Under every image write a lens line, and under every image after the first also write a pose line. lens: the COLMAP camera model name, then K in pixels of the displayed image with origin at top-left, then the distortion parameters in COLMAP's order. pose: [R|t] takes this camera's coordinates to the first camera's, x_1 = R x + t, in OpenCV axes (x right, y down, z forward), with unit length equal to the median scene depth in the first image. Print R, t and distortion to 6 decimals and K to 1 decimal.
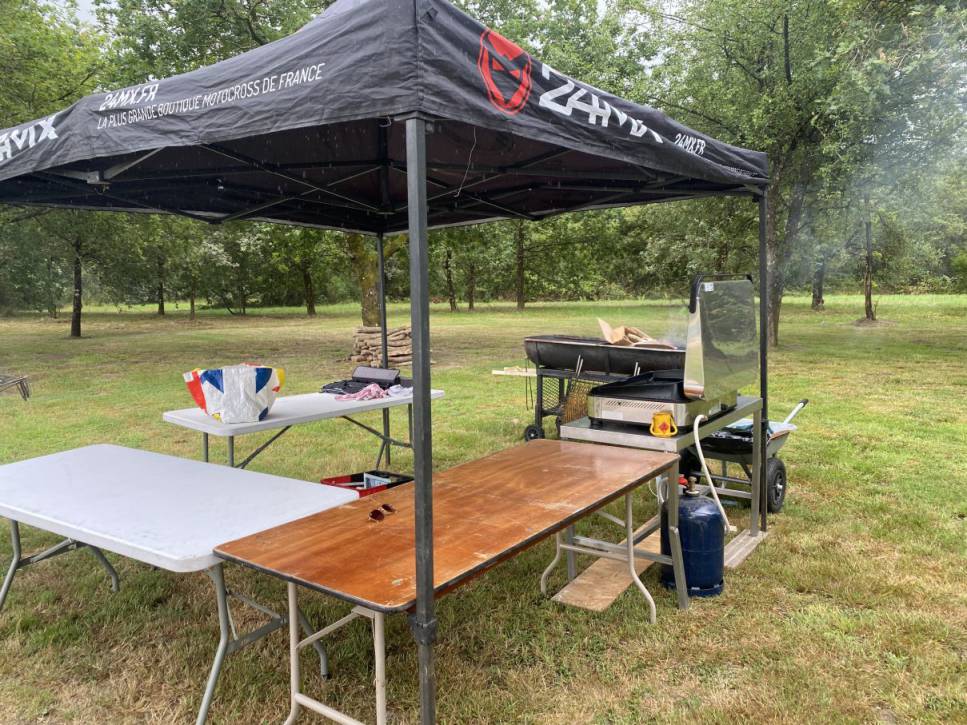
lens RADIAL K [[748.0, 0, 485.4], [0, 748.0, 367.7], [0, 0, 1]] dist [0.012427, -0.001170]
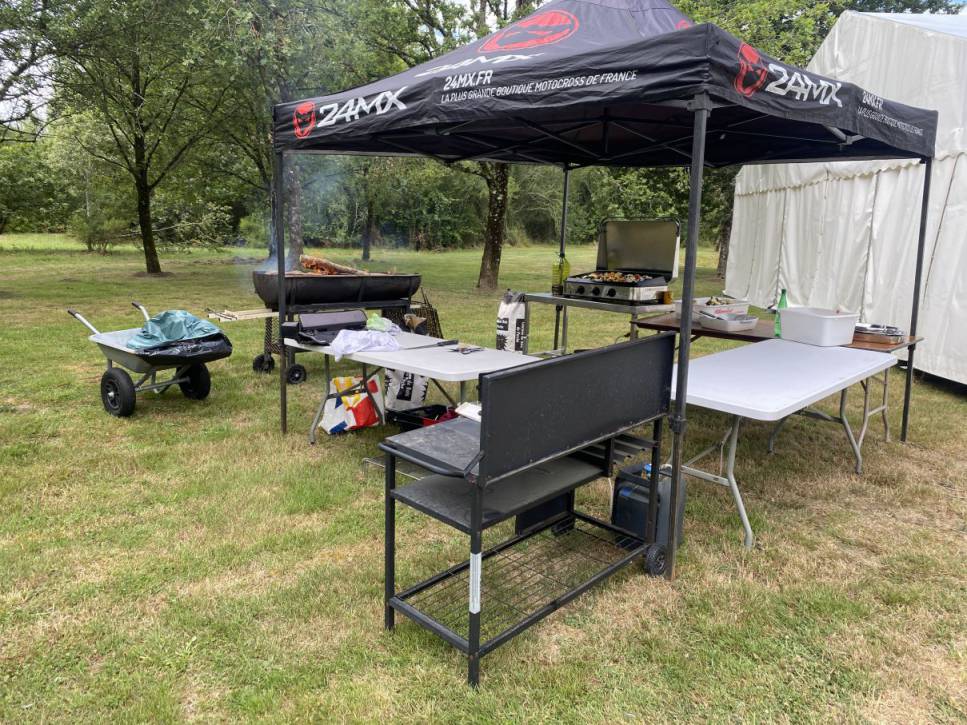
lens RADIAL K [[748.0, 0, 485.4], [0, 748.0, 367.7], [0, 0, 1]] dist [0.012427, -0.001170]
pose [[0.126214, -0.169974, 0.977333, -2.186993], [0.102826, 0.982146, 0.157532, -0.123315], [-0.986659, 0.080613, 0.141438, 1.565848]]
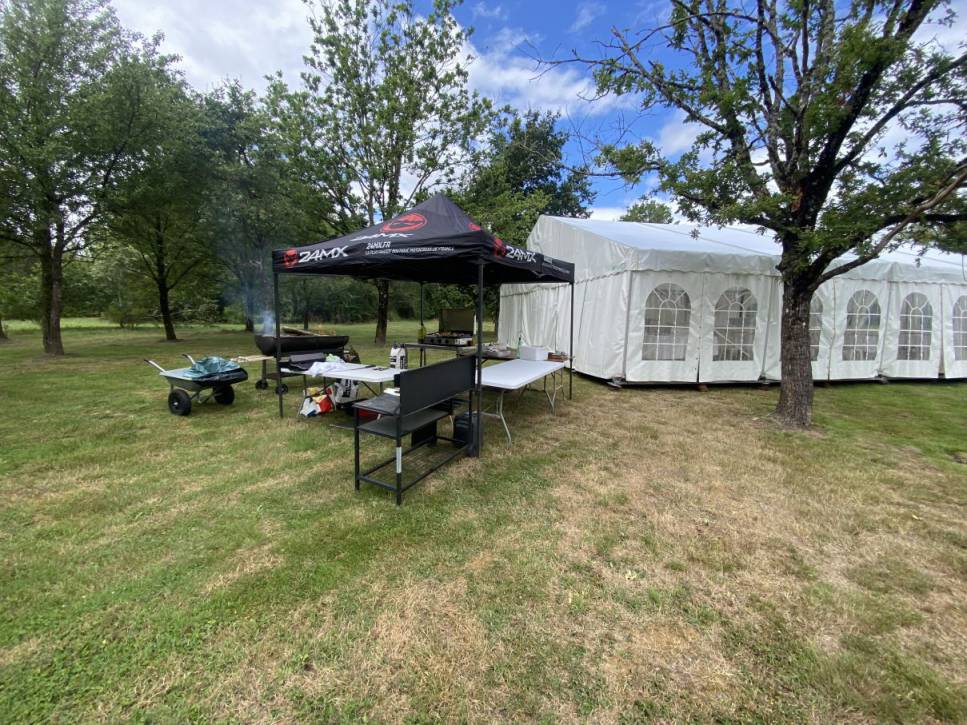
lens RADIAL K [[393.6, 0, 483.5], [0, 393.6, 362.5], [0, 0, 1]] dist [-0.019408, -0.000315]
pose [[-0.141364, -0.114279, 0.983340, -2.448944], [0.107959, 0.985611, 0.130063, -0.121476], [-0.984053, 0.124547, -0.126992, 1.595372]]
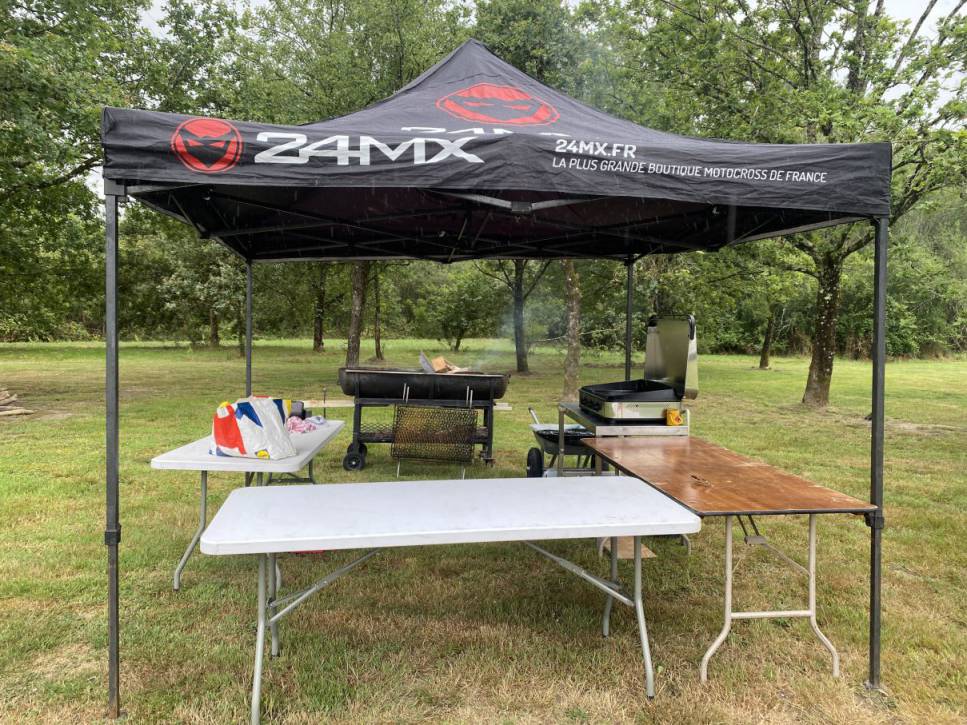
lens RADIAL K [[759.0, 0, 483.5], [0, 759.0, 362.5], [0, 0, 1]] dist [0.006422, -0.001236]
pose [[0.722012, -0.008100, 0.691834, -1.358782], [0.054609, 0.997479, -0.045312, 0.020725], [-0.689723, 0.070496, 0.720634, 0.268608]]
